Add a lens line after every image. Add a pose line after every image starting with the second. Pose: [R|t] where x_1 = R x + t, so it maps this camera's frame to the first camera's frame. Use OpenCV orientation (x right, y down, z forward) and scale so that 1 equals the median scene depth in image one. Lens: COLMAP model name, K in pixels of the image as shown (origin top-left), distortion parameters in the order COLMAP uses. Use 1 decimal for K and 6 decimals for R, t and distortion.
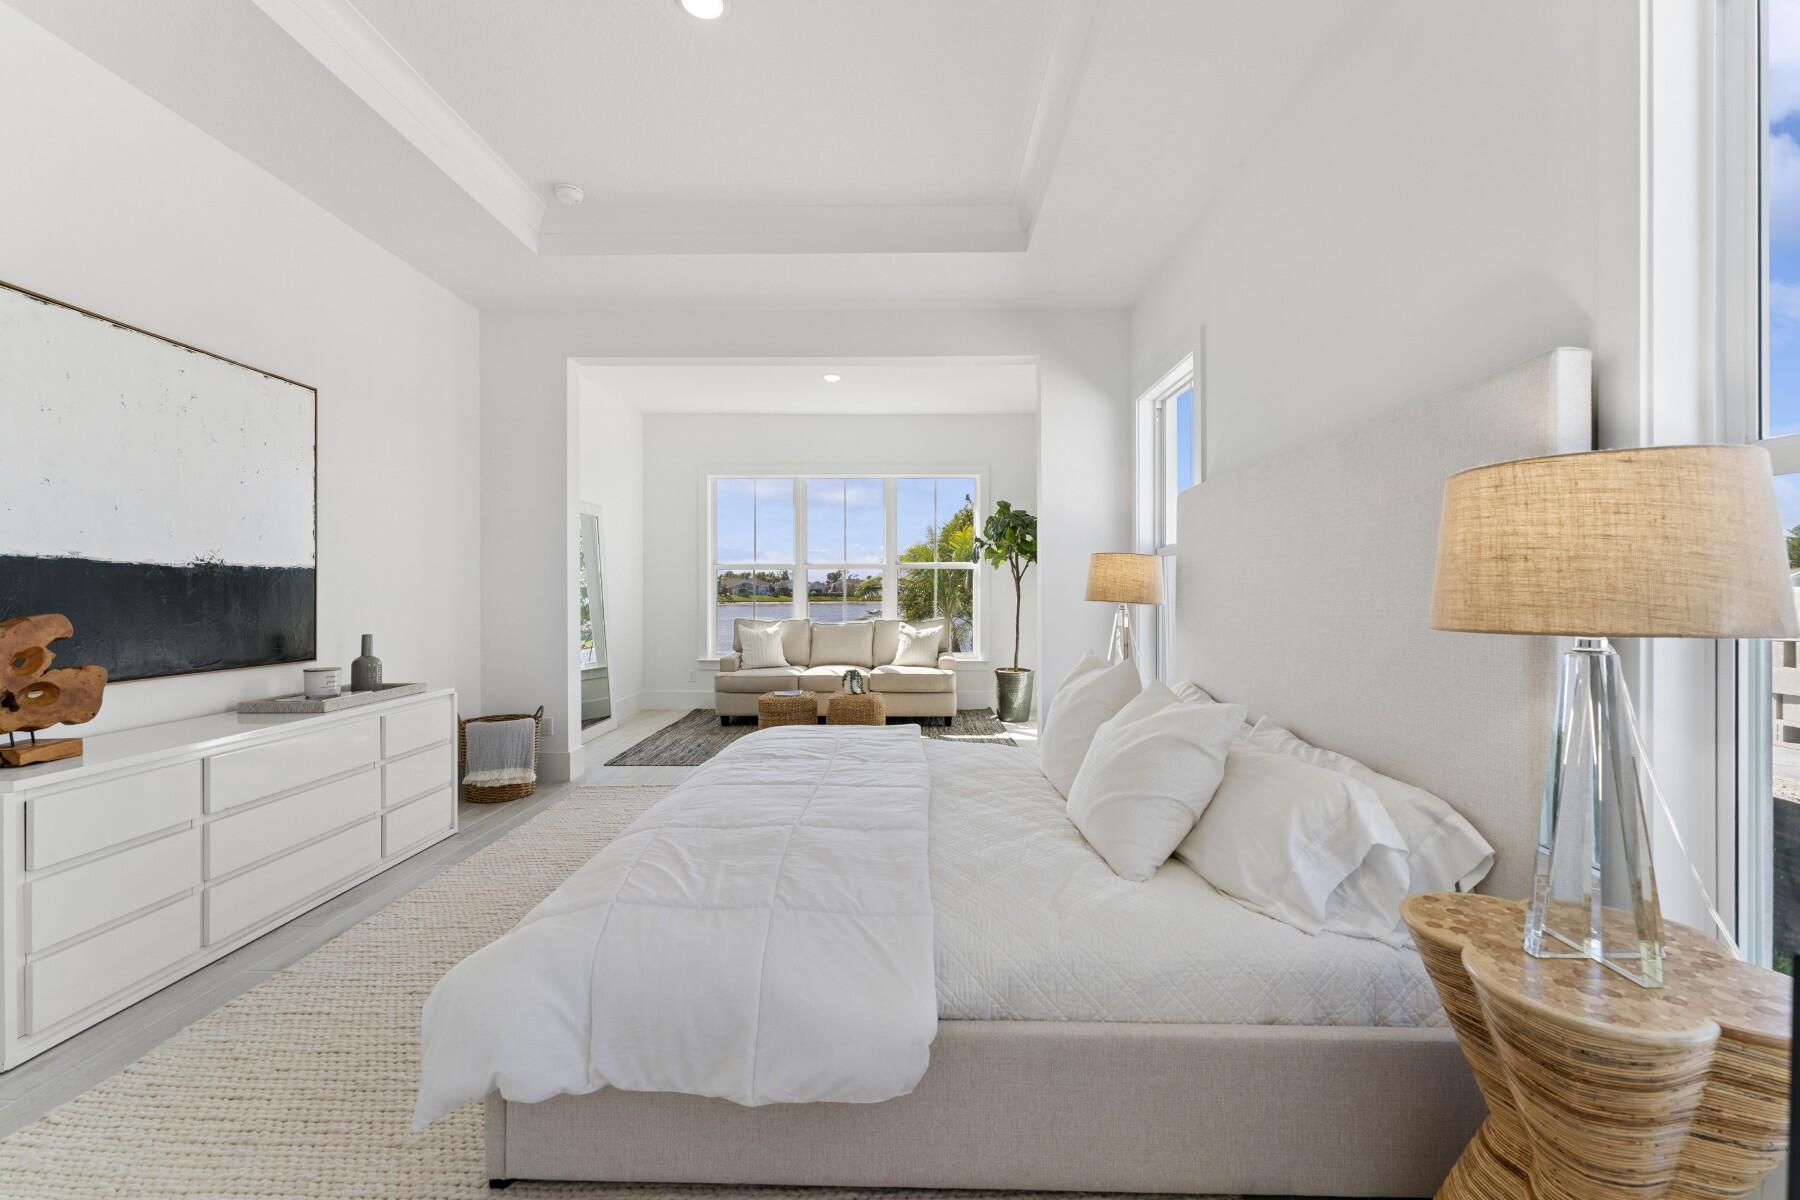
lens RADIAL K [[741.3, 0, 901.2], [0, 741.3, 565.7], [0, 0, 1]] dist [-0.002564, -0.000050]
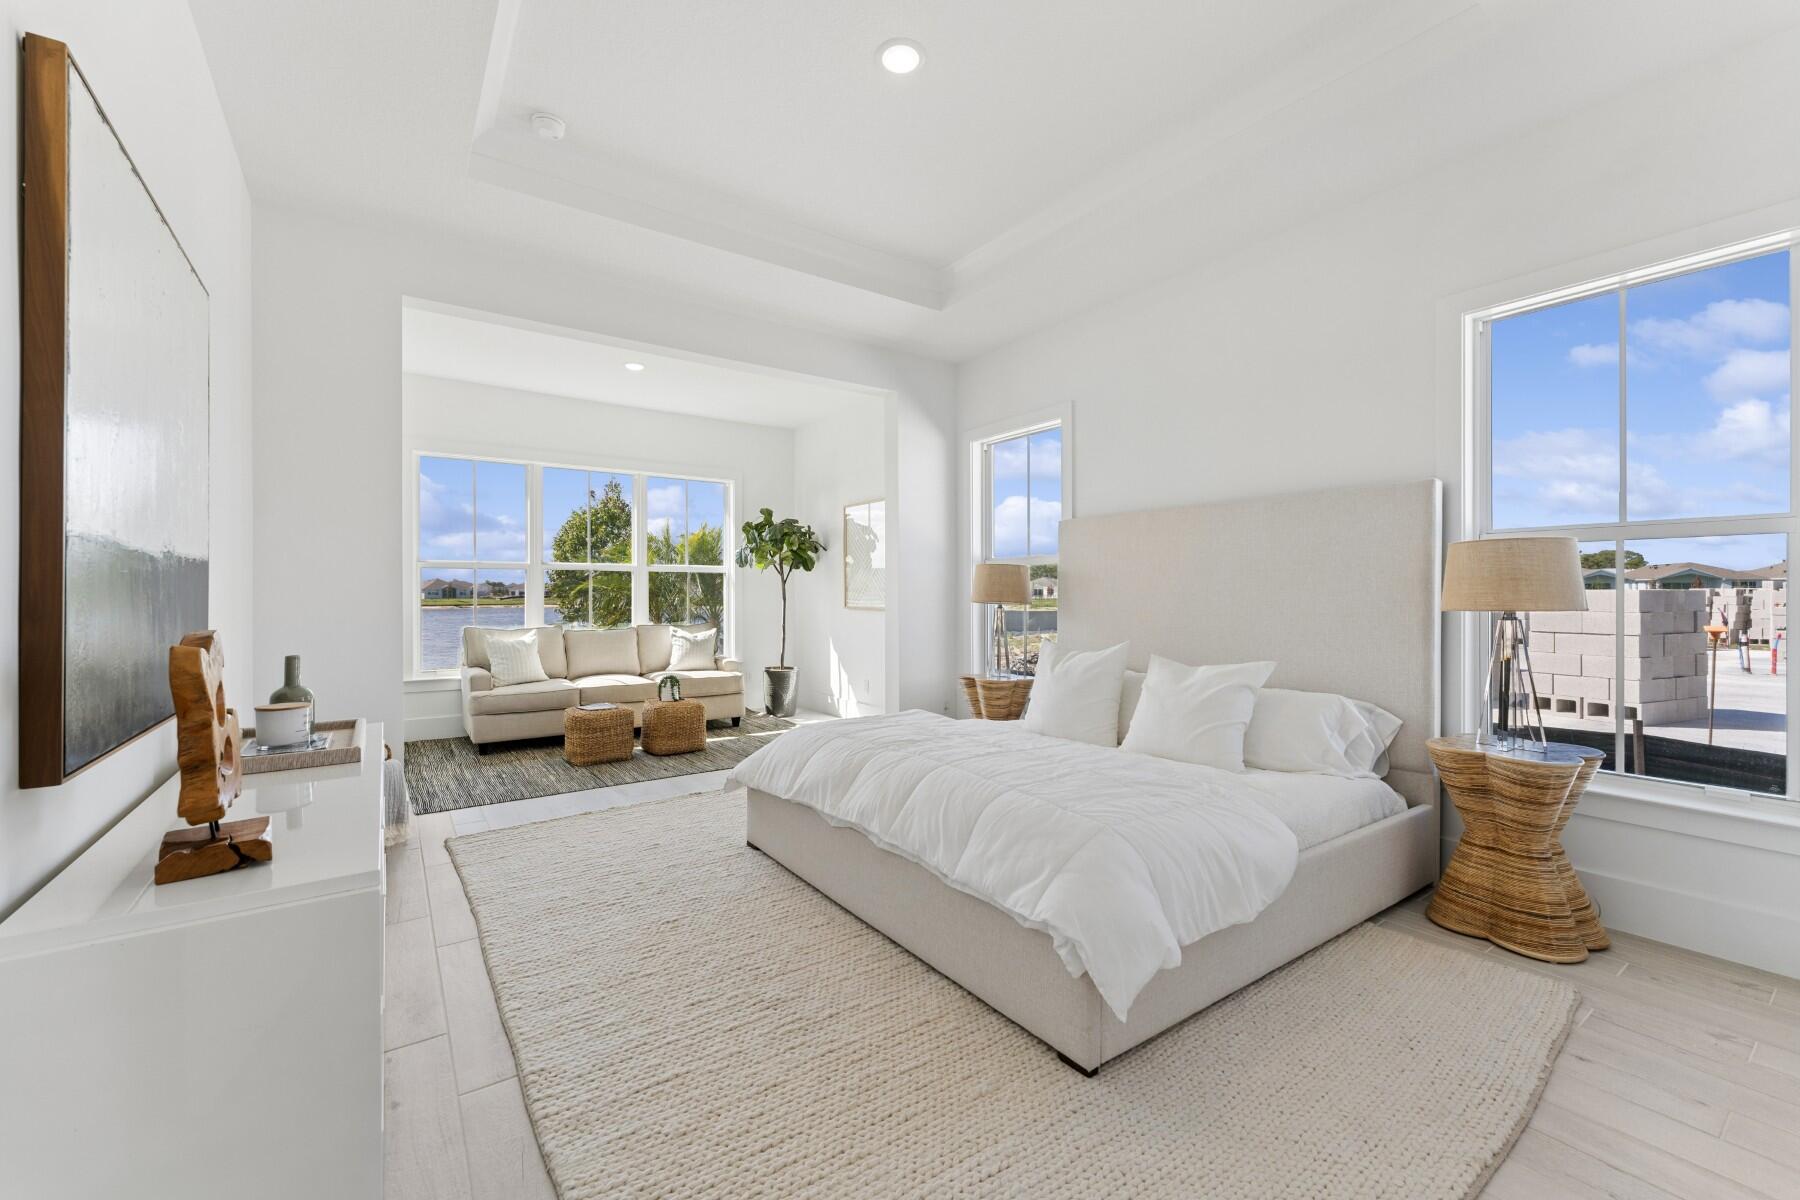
lens RADIAL K [[741.3, 0, 901.2], [0, 741.3, 565.7], [0, 0, 1]] dist [-0.002564, -0.000050]
pose [[0.805796, 0.021739, 0.591794, -0.360717], [-0.019114, 0.999760, -0.010699, 0.001580], [-0.591885, -0.002691, 0.806018, 0.044586]]
